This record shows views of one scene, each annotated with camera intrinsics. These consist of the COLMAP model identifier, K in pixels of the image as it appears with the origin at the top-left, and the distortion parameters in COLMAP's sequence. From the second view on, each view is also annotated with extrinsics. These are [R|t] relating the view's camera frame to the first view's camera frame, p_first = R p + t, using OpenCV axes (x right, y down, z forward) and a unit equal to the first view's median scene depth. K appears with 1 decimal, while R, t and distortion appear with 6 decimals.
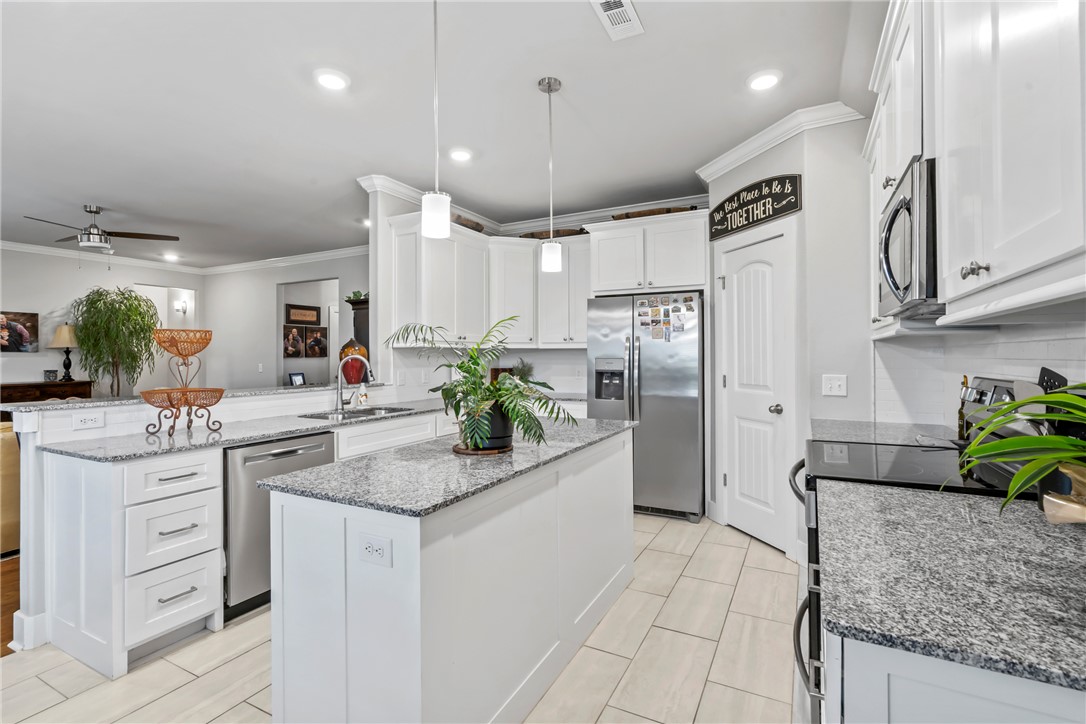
lens RADIAL K [[500.7, 0, 543.4], [0, 500.7, 350.5], [0, 0, 1]] dist [0.000017, -0.000093]
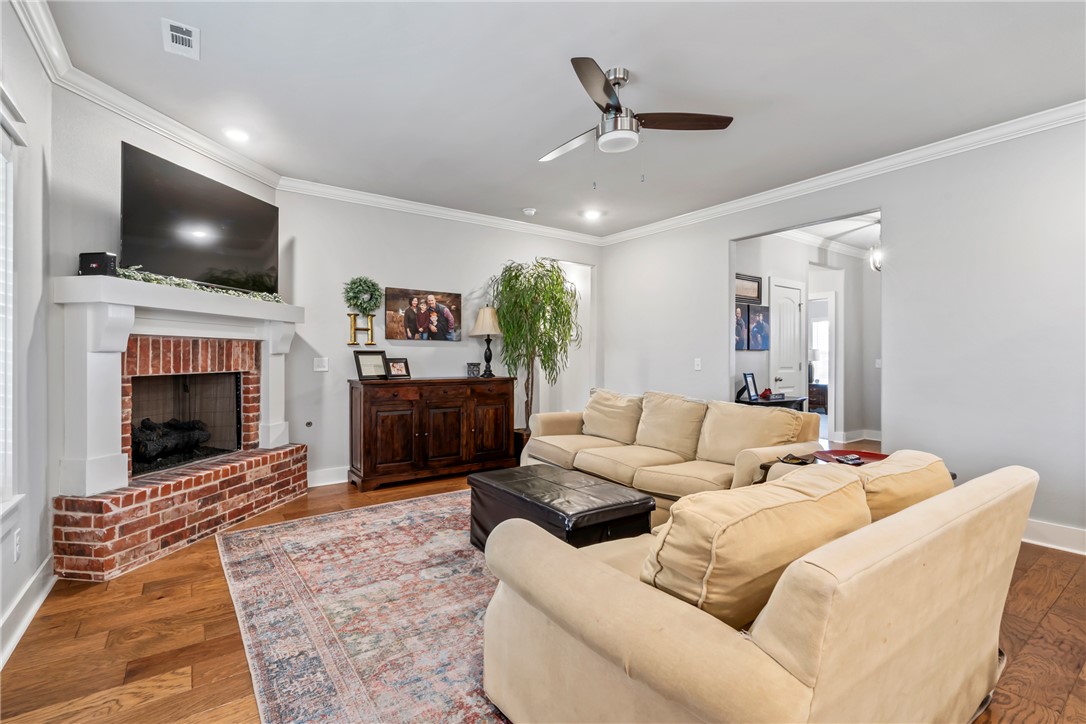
lens RADIAL K [[491.6, 0, 542.0], [0, 491.6, 355.1], [0, 0, 1]] dist [-0.002352, -0.000156]
pose [[0.891837, 0.003973, -0.452340, -0.713920], [-0.001911, 0.999986, 0.005014, 0.030053], [0.452353, -0.003607, 0.891832, 0.461652]]
